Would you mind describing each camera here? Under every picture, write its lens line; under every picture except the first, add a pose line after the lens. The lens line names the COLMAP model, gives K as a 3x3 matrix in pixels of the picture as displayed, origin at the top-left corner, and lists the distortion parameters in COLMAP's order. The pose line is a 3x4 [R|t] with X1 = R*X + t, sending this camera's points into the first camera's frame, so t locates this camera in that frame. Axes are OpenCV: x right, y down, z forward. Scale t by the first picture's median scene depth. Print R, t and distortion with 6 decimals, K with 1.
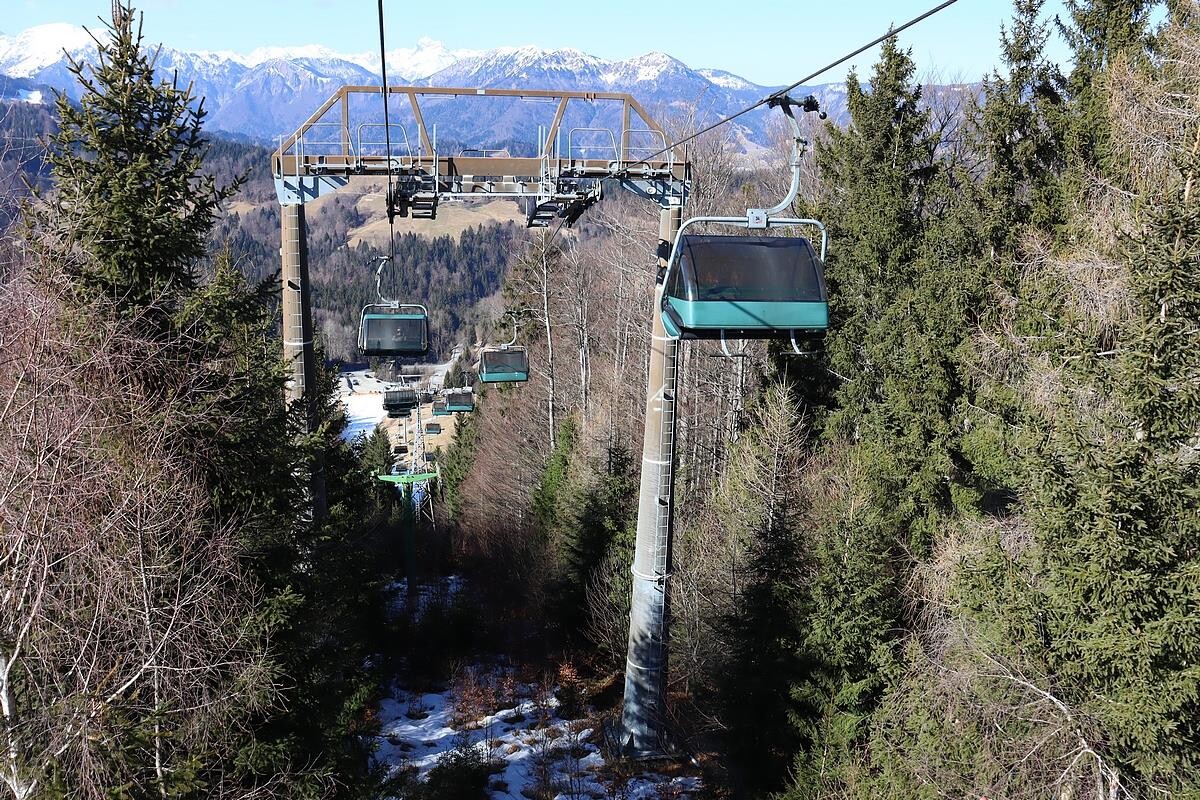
lens RADIAL K [[1009.0, 0, 600.3], [0, 1009.0, 411.3], [0, 0, 1]] dist [-0.129202, 0.092467]
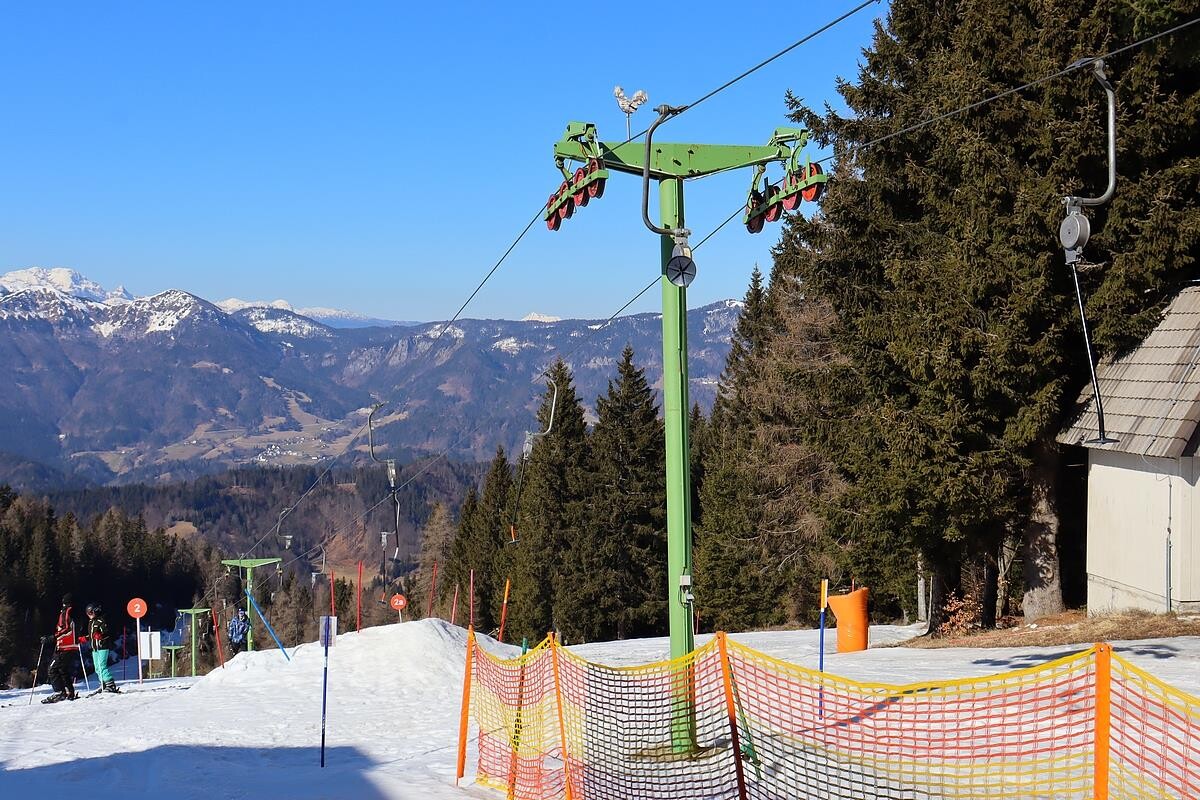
lens RADIAL K [[1687.4, 0, 605.4], [0, 1687.4, 359.7], [0, 0, 1]] dist [0.109175, 0.000000]
pose [[0.965442, -0.026717, 0.259246, 0.037906], [0.096497, 0.960679, -0.260354, 0.030284], [-0.242096, 0.276373, 0.930058, -0.189562]]
